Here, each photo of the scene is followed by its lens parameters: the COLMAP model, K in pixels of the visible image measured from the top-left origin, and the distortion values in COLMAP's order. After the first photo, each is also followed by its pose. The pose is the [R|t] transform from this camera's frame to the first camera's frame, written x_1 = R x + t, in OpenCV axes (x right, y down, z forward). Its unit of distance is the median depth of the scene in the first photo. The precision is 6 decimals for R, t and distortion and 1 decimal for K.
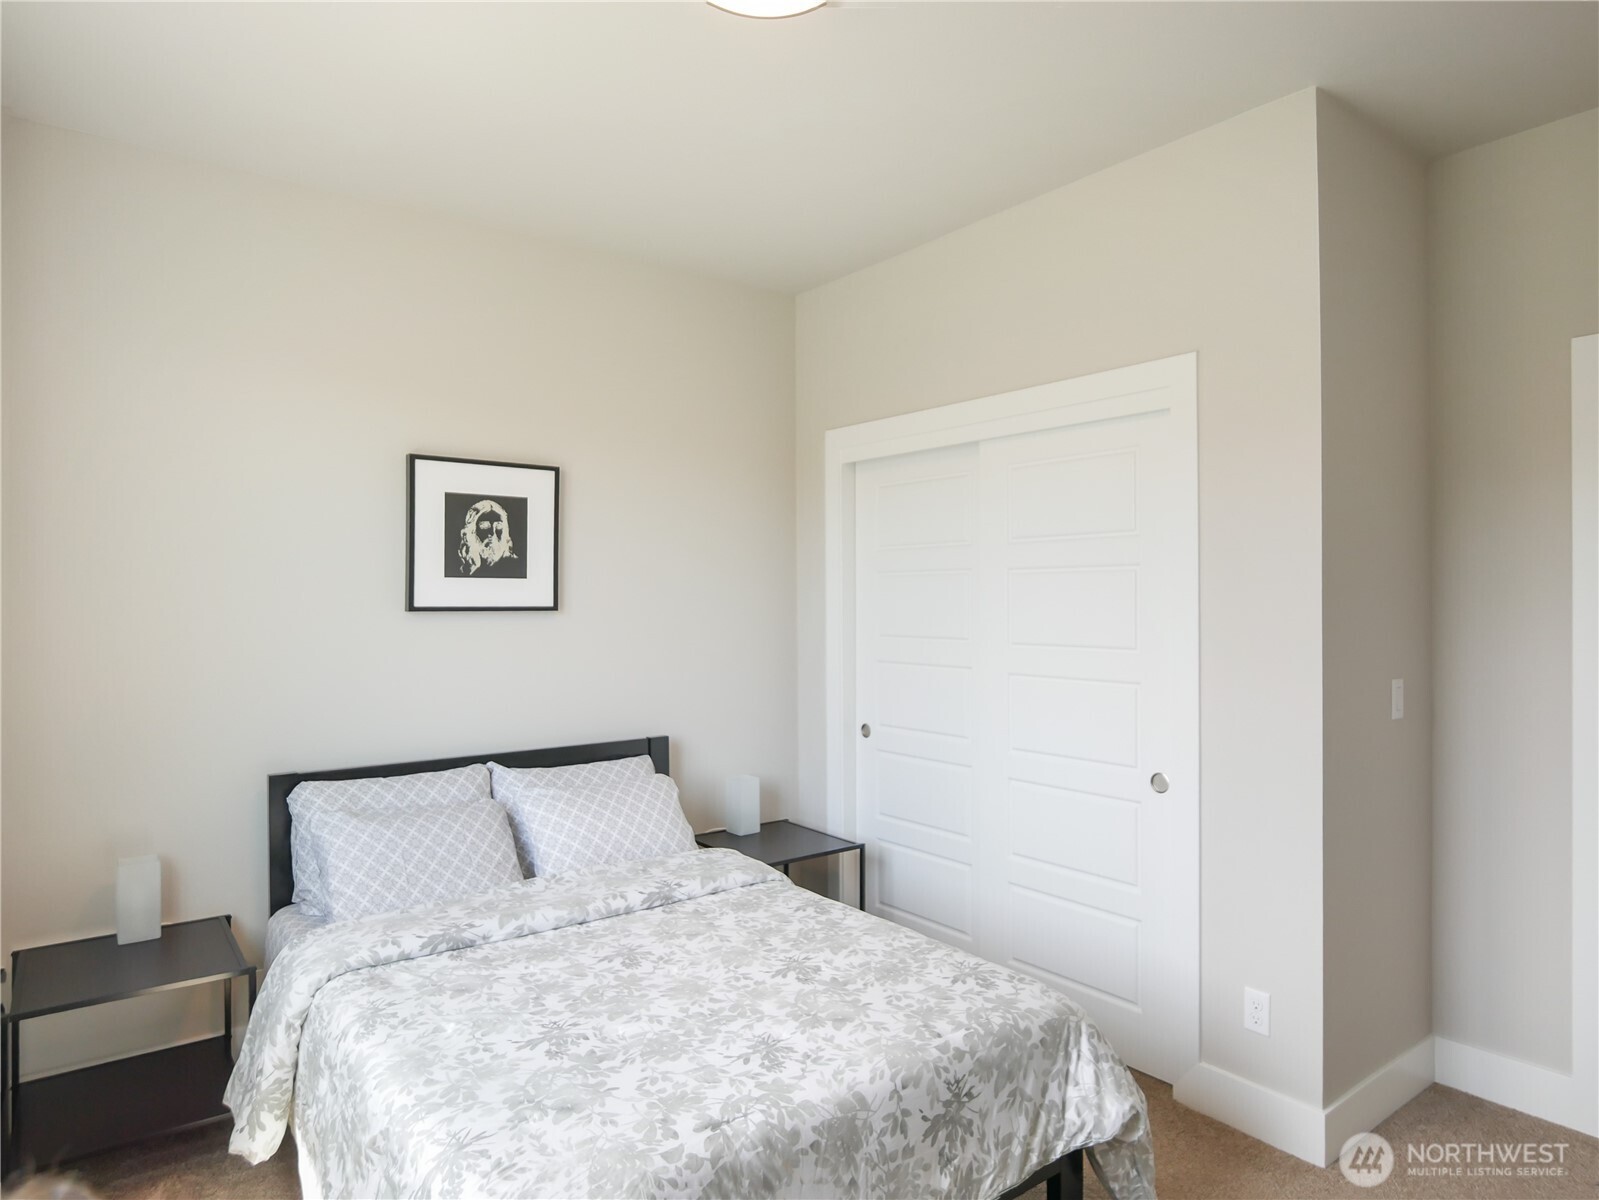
lens RADIAL K [[965.6, 0, 792.7], [0, 965.6, 598.9], [0, 0, 1]] dist [-0.024910, -0.000558]
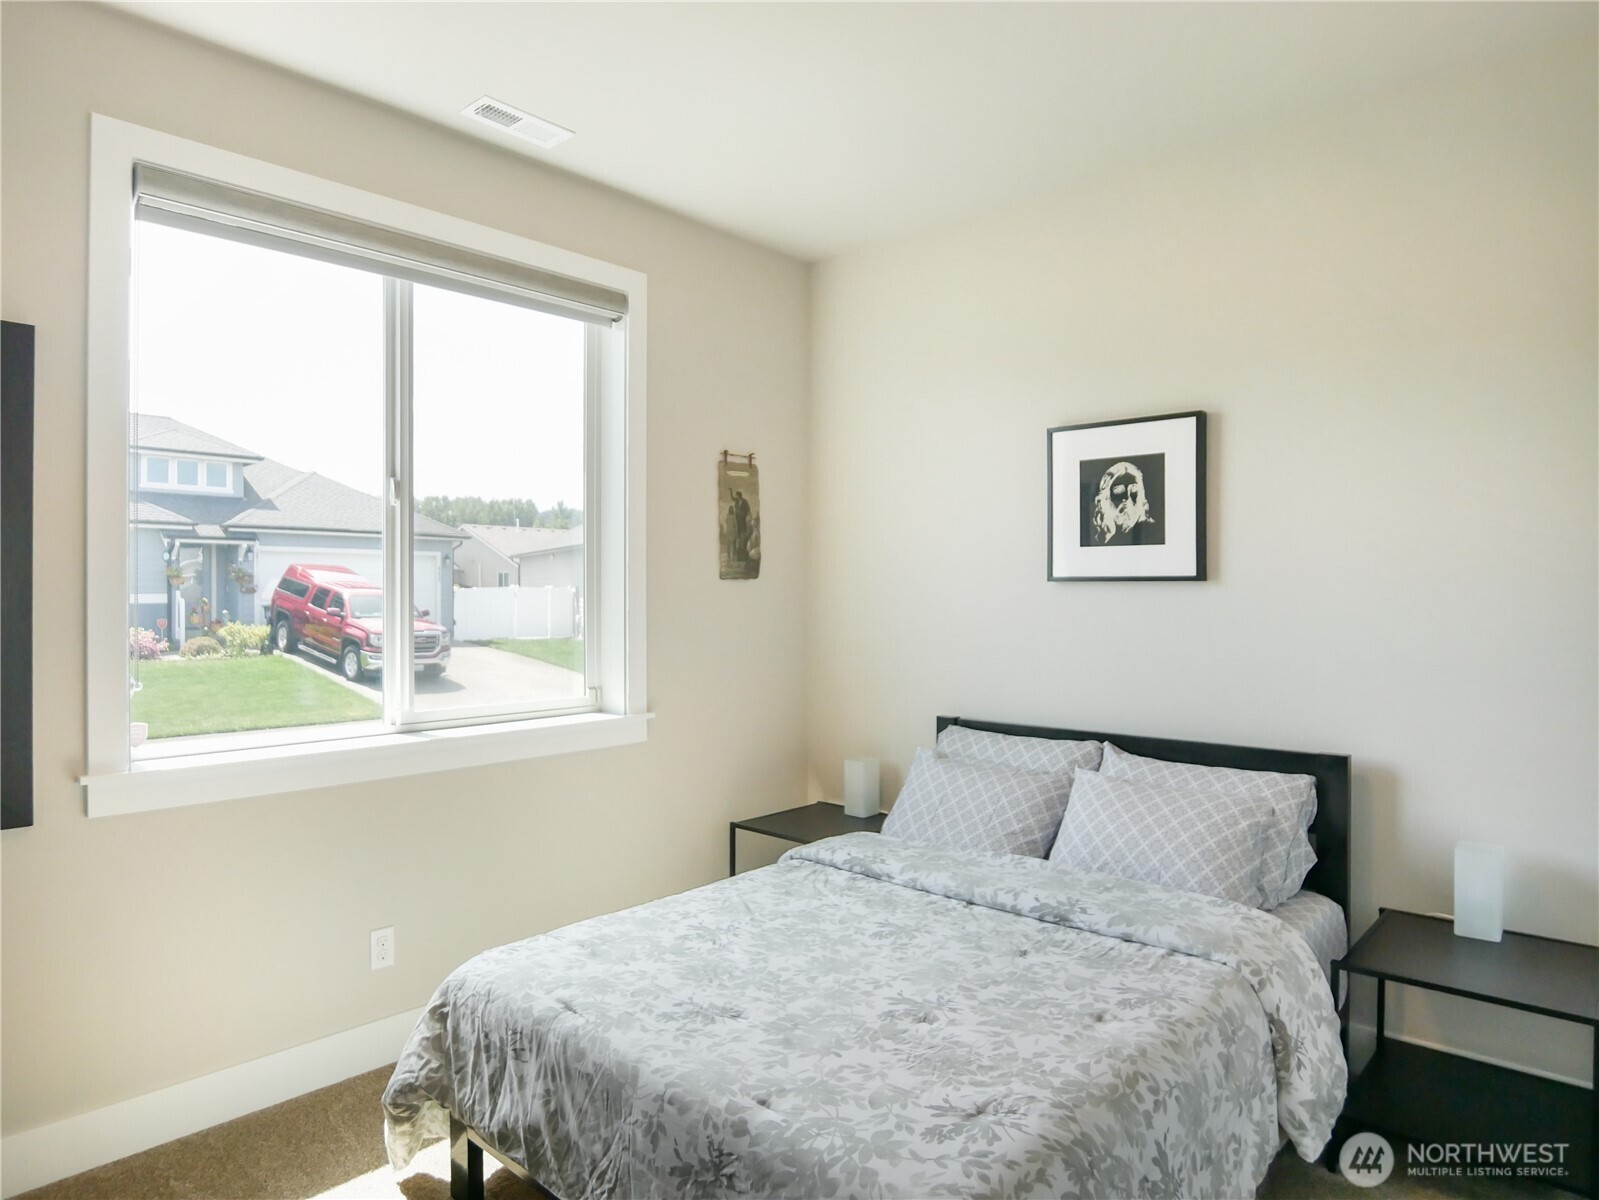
lens RADIAL K [[965.6, 0, 792.7], [0, 965.6, 598.9], [0, 0, 1]] dist [-0.024910, -0.000558]
pose [[0.174391, 0.009140, -0.984634, 0.713978], [0.001600, 0.999953, 0.009566, 0.026623], [0.984675, -0.003244, 0.174368, 0.683888]]
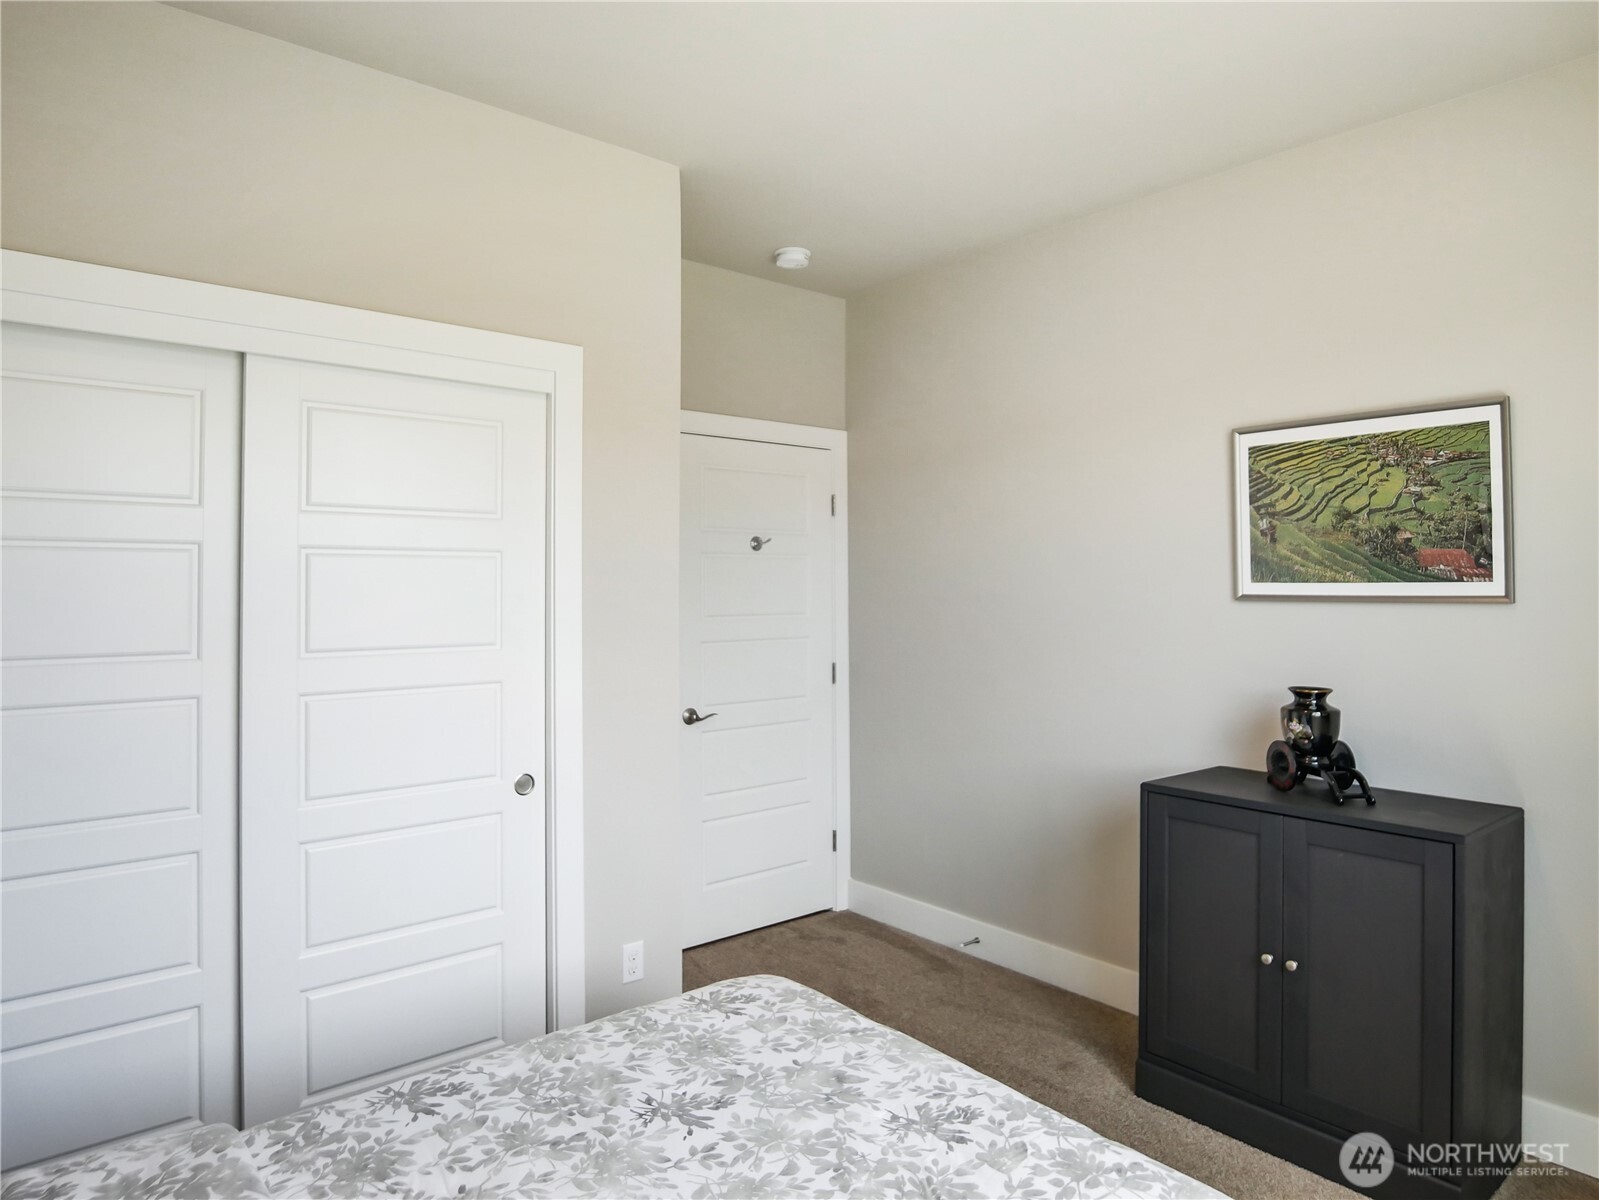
lens RADIAL K [[964.1, 0, 829.7], [0, 964.1, 575.3], [0, 0, 1]] dist [-0.022775, -0.000244]
pose [[-0.068916, 0.015682, 0.997499, -0.650205], [-0.002311, 0.999871, -0.015879, 0.000431], [-0.997620, -0.003399, -0.068871, 0.855054]]
